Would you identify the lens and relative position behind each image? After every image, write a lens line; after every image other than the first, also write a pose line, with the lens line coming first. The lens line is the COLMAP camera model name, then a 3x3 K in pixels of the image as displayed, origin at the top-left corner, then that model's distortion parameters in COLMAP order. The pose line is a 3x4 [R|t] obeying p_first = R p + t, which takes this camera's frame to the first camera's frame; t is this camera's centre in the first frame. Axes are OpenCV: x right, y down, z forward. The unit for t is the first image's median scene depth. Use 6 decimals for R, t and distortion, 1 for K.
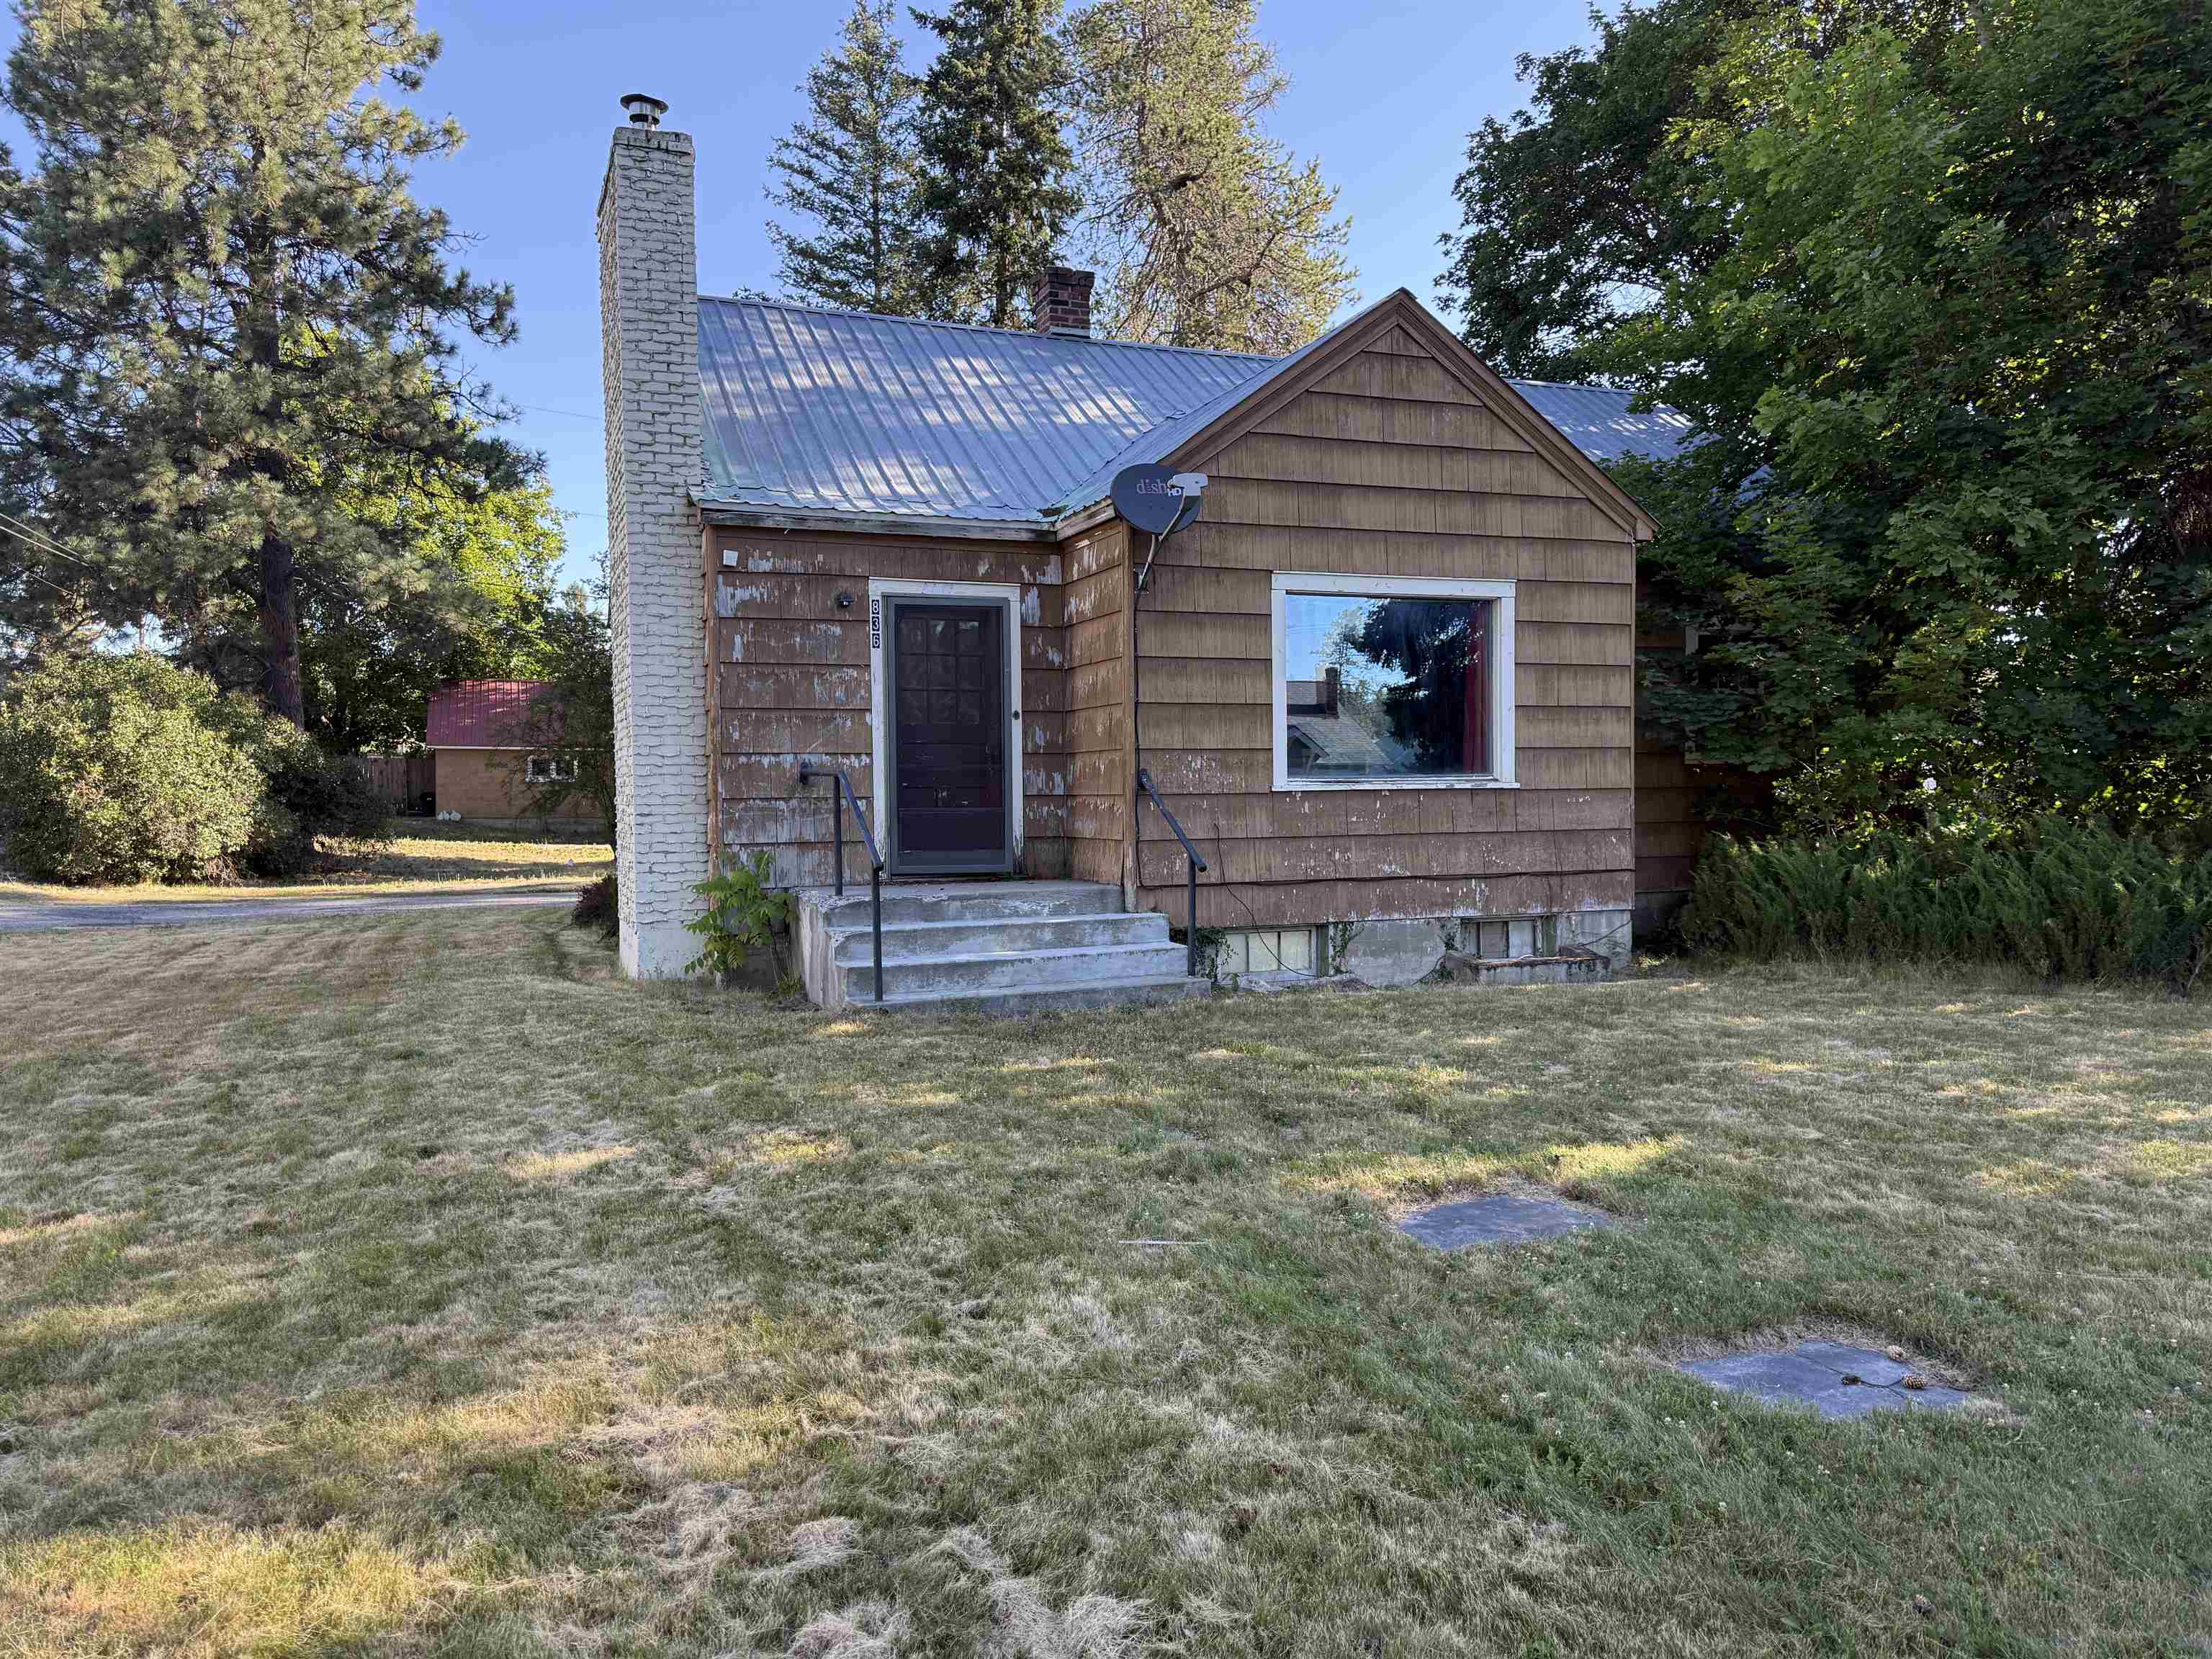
lens RADIAL K [[1727.3, 0, 1065.2], [0, 1727.3, 833.5], [0, 0, 1]] dist [0.156681, -0.248734]
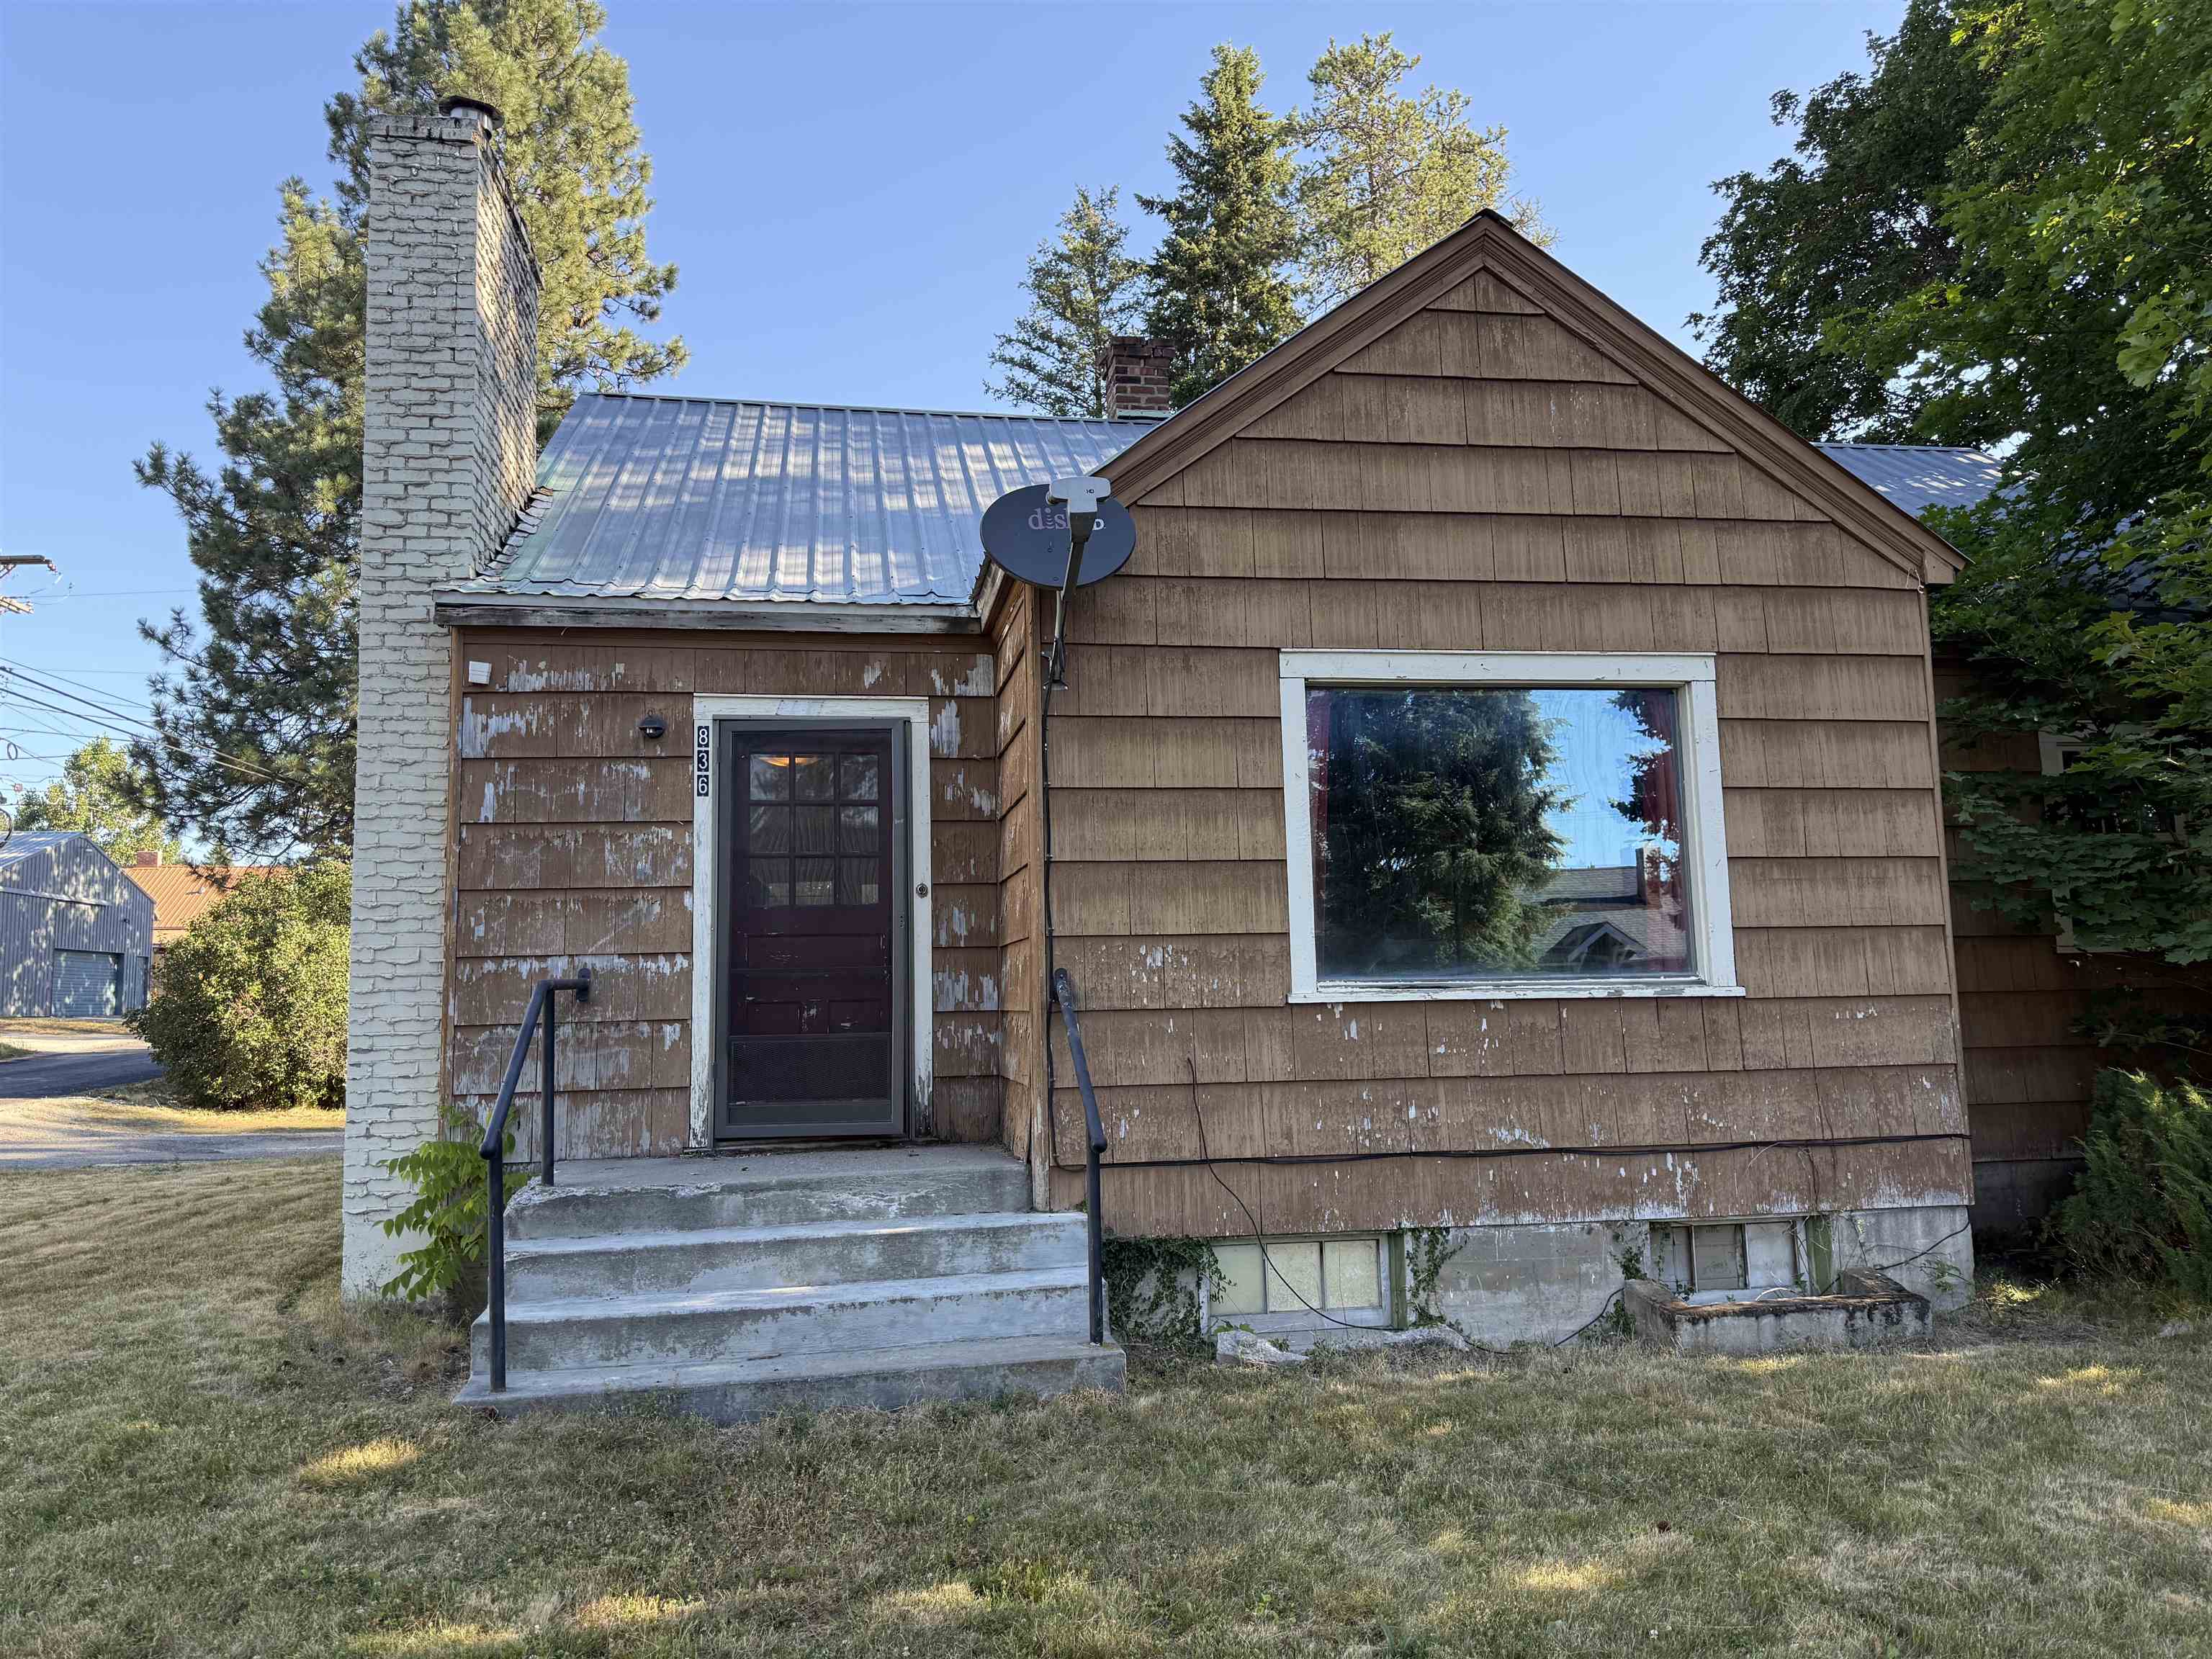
lens RADIAL K [[1563.4, 0, 1106.0], [0, 1563.4, 829.5], [0, 0, 1]] dist [0.078059, -0.074526]
pose [[0.975883, -0.033926, -0.215642, 0.169863], [0.006340, 0.991837, -0.127351, -0.015104], [0.218202, 0.122912, 0.968132, 0.431669]]
